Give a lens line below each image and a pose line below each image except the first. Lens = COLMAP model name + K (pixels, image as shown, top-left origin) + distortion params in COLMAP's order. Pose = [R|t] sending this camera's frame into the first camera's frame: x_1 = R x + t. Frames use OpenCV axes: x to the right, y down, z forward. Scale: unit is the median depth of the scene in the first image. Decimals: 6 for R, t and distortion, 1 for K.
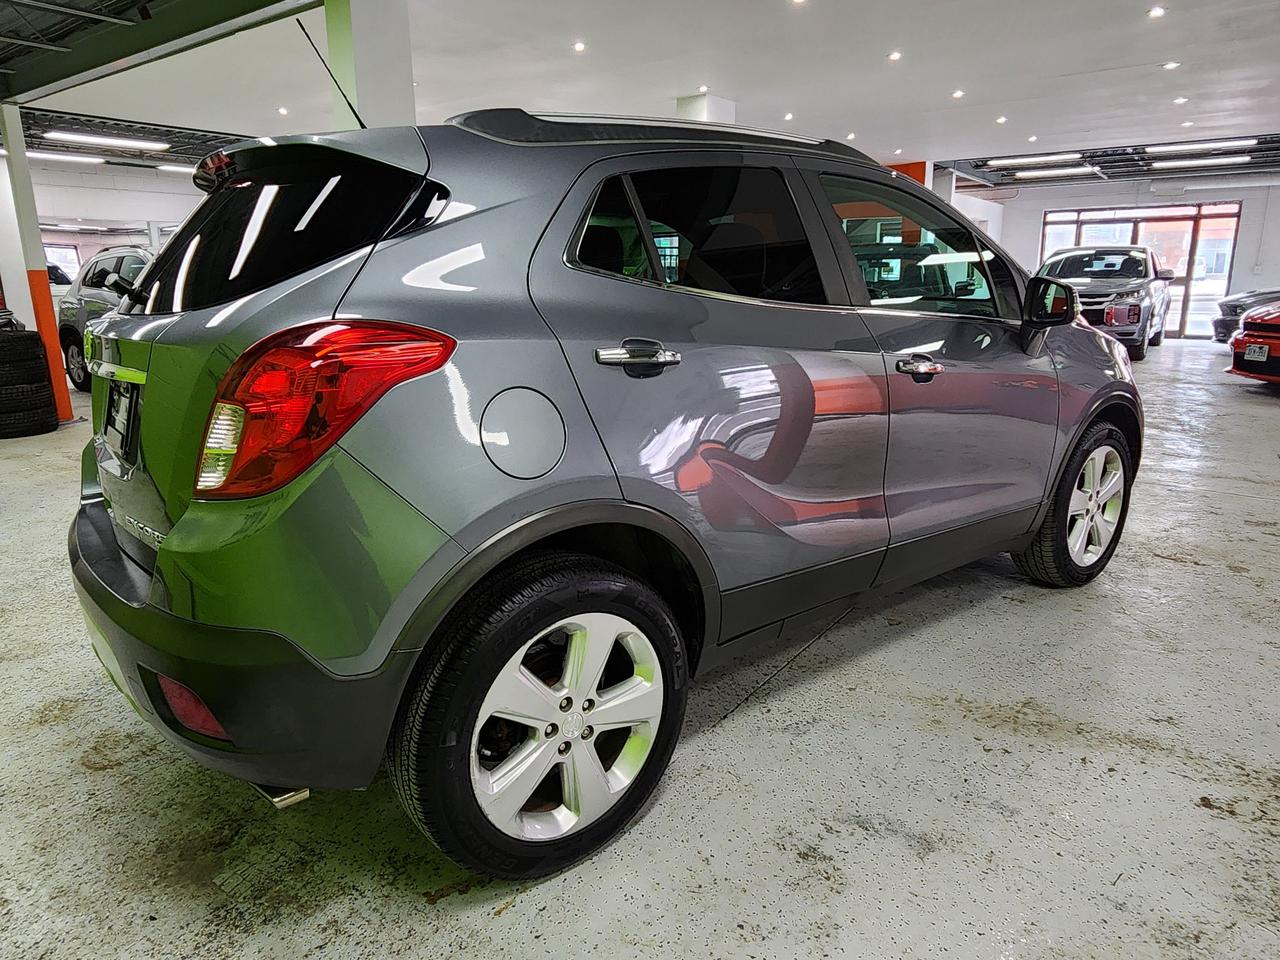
lens RADIAL K [[811.0, 0, 639.1], [0, 811.0, 467.9], [0, 0, 1]] dist [0.010887, -0.007657]
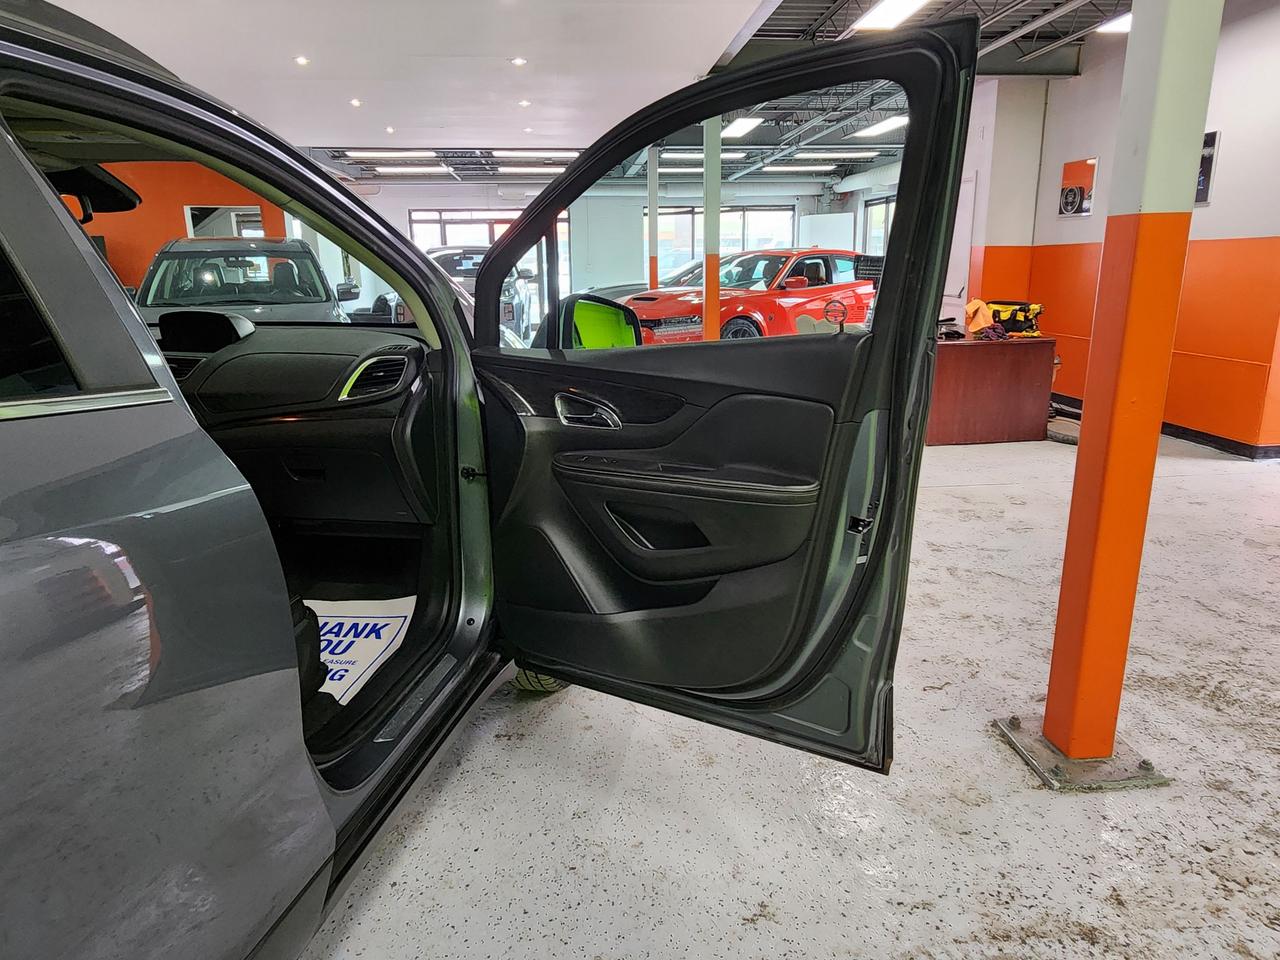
lens RADIAL K [[811.0, 0, 631.3], [0, 811.0, 466.0], [0, 0, 1]] dist [0.010887, -0.007657]
pose [[0.757826, -0.156090, 0.633511, 0.165358], [0.154438, 0.986283, 0.058266, -0.136935], [-0.633916, 0.053682, 0.771537, 0.490603]]
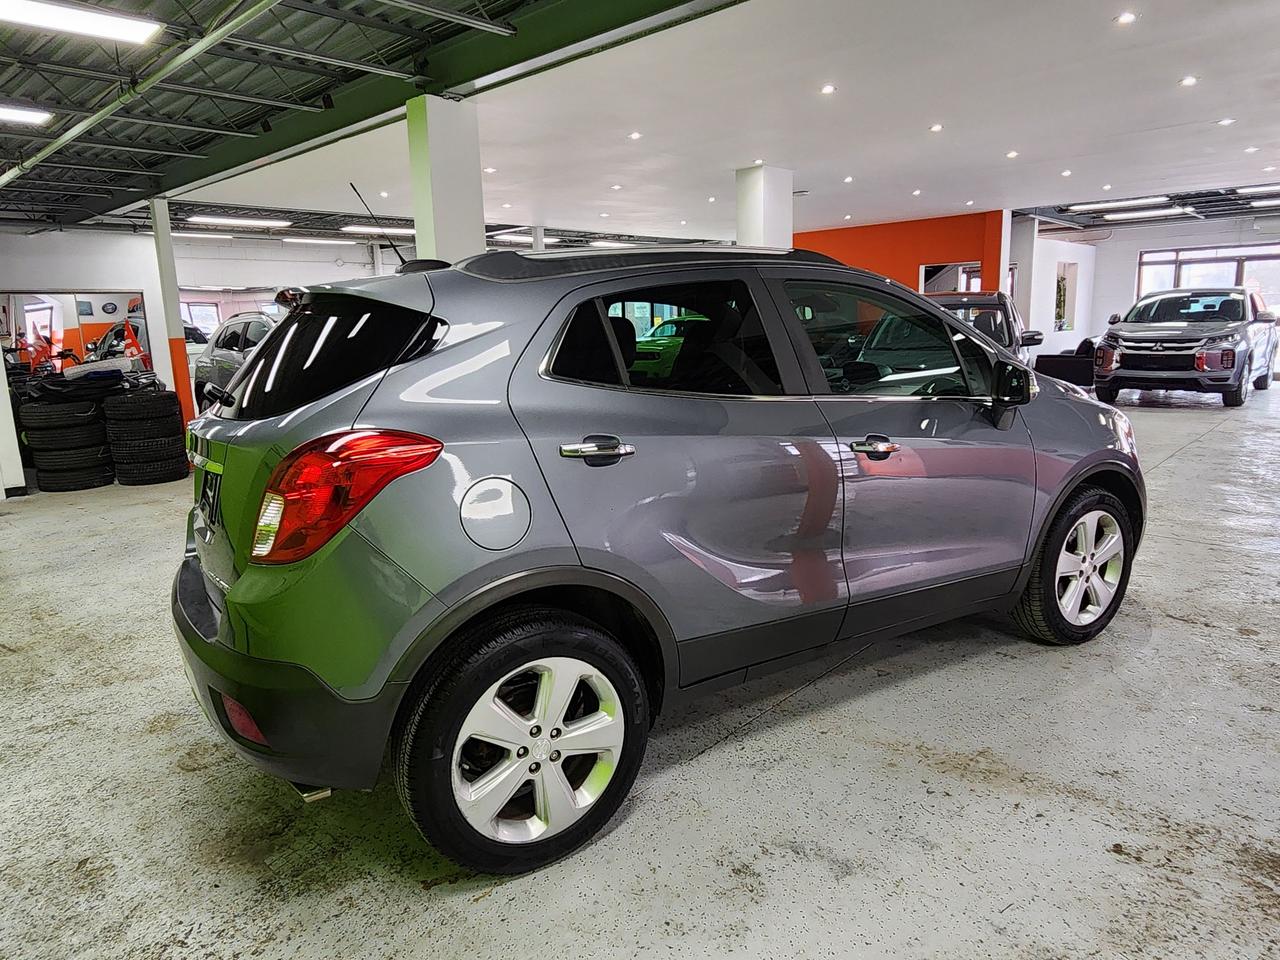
lens RADIAL K [[811.0, 0, 640.8], [0, 811.0, 467.8], [0, 0, 1]] dist [0.010887, -0.007657]
pose [[0.992695, 0.003902, -0.120589, 0.155910], [-0.009619, 0.998855, -0.046866, -0.037791], [0.120268, 0.047684, 0.991596, -0.160310]]
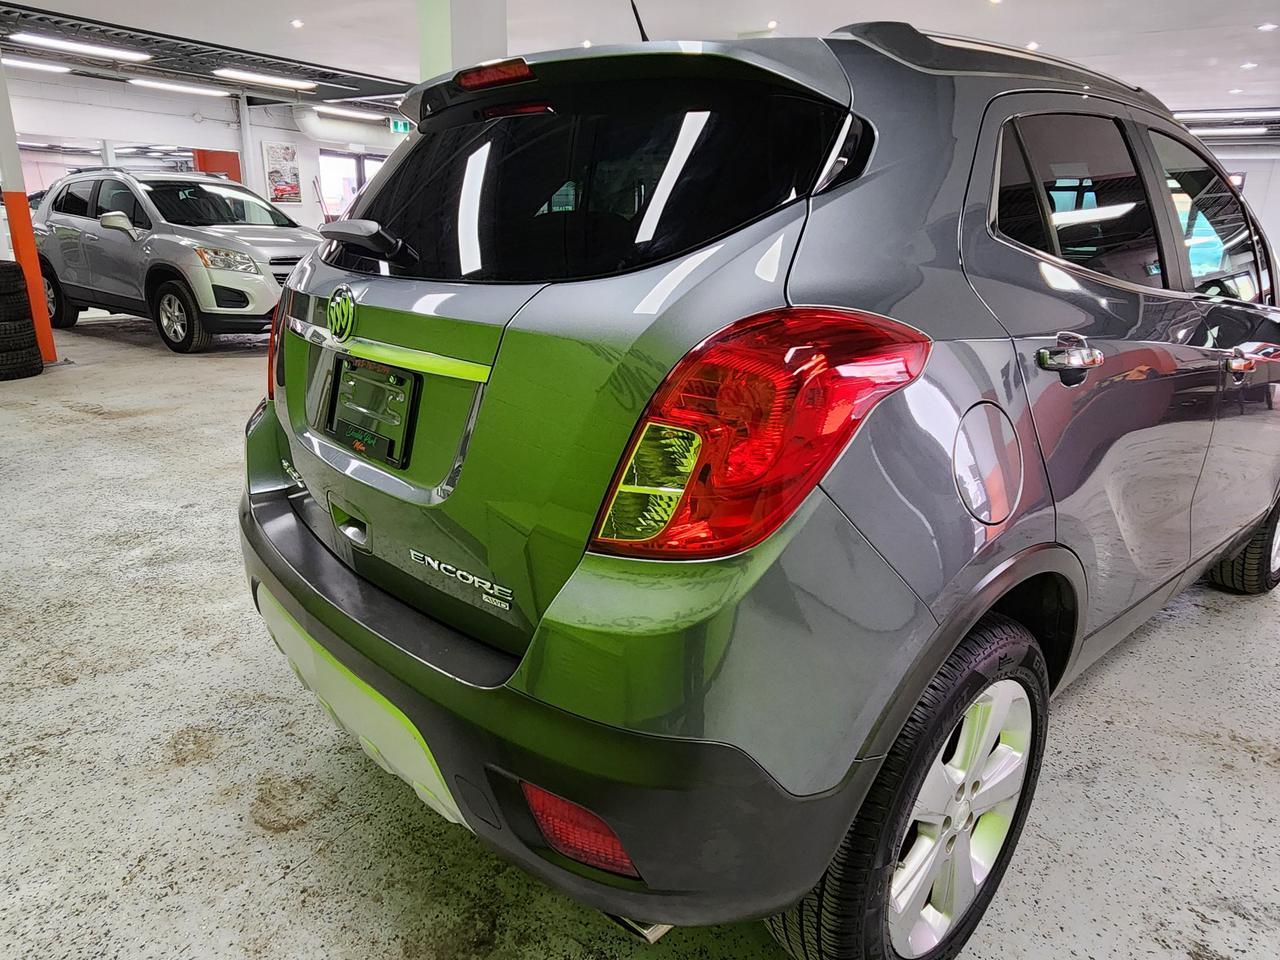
lens RADIAL K [[811.0, 0, 635.6], [0, 811.0, 465.1], [0, 0, 1]] dist [0.010887, -0.007657]
pose [[0.997844, 0.024313, 0.060959, -0.335664], [-0.027884, 0.997902, 0.058430, -0.048938], [-0.059410, -0.060004, 0.996429, 0.171686]]
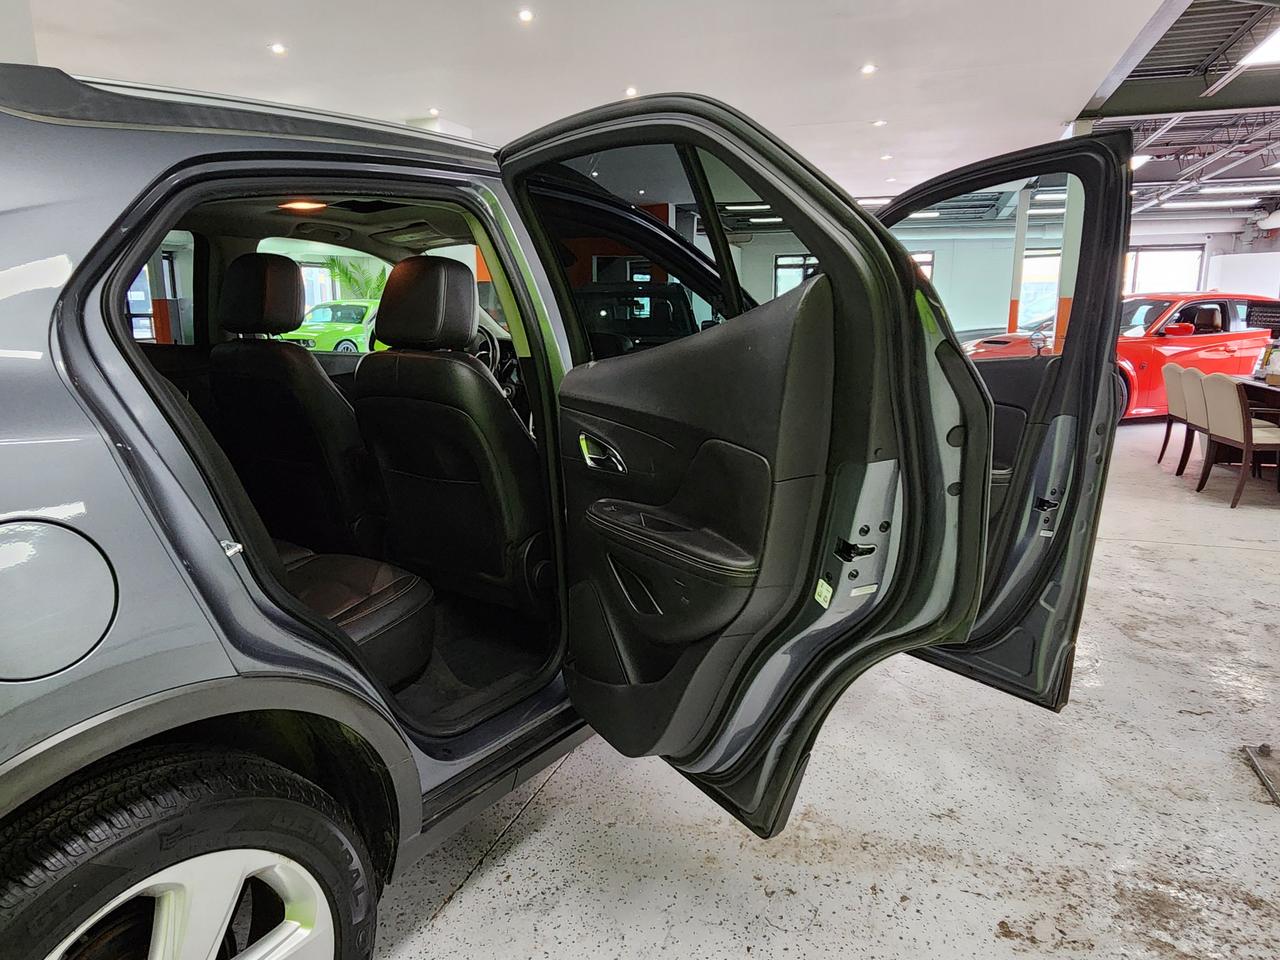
lens RADIAL K [[811.0, 0, 630.9], [0, 811.0, 468.5], [0, 0, 1]] dist [0.010887, -0.007657]
pose [[0.961768, -0.041093, 0.270764, 0.079514], [0.051634, 0.998156, -0.031920, -0.061909], [-0.268953, 0.044680, 0.962116, 0.205741]]
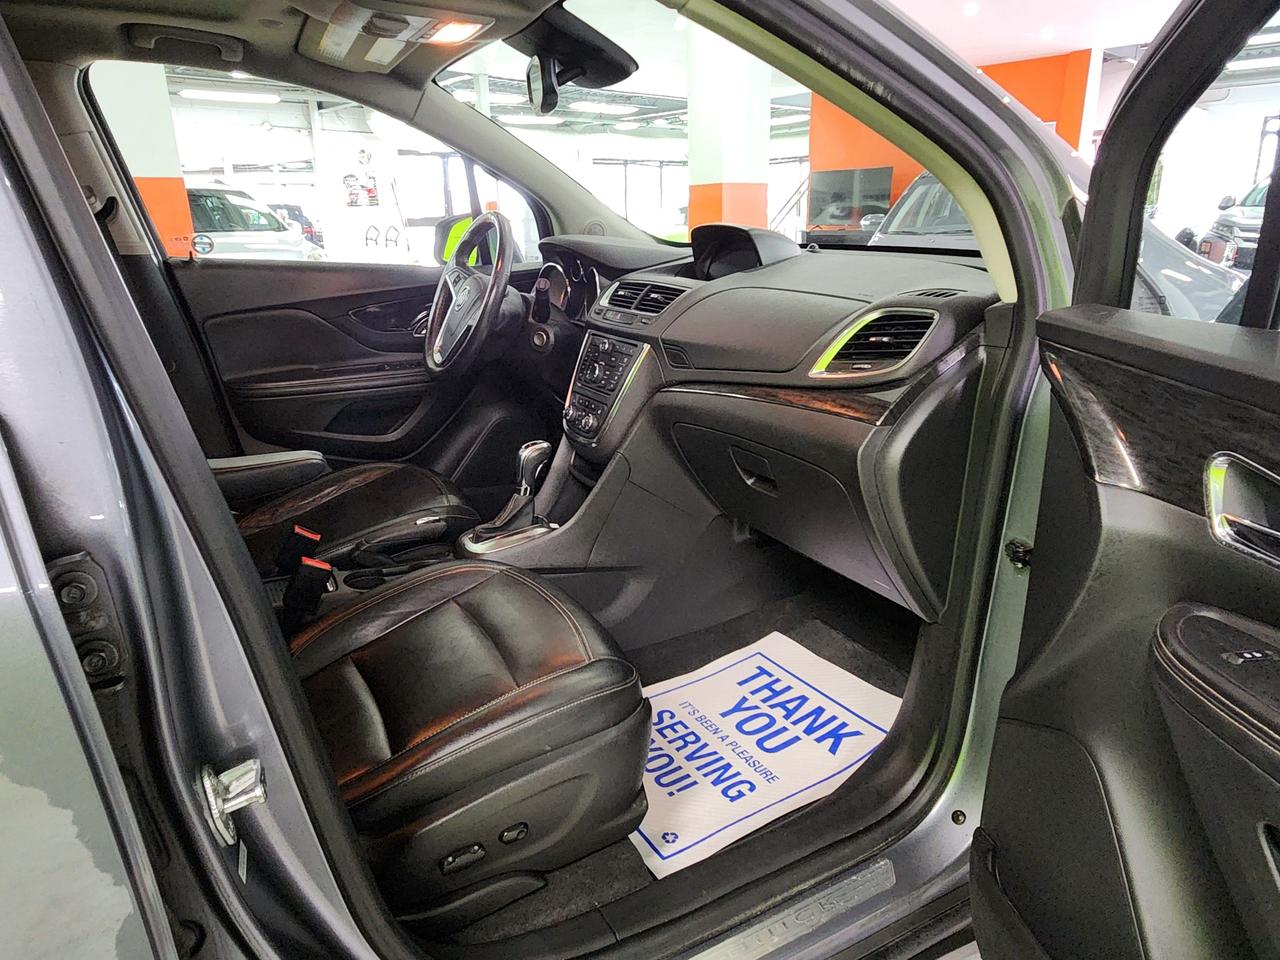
lens RADIAL K [[811.0, 0, 641.1], [0, 811.0, 467.1], [0, 0, 1]] dist [0.010887, -0.007657]
pose [[0.983610, 0.044181, -0.174811, 0.451047], [-0.031359, 0.996657, 0.075440, -0.177824], [0.177559, -0.068721, 0.981708, 0.800130]]
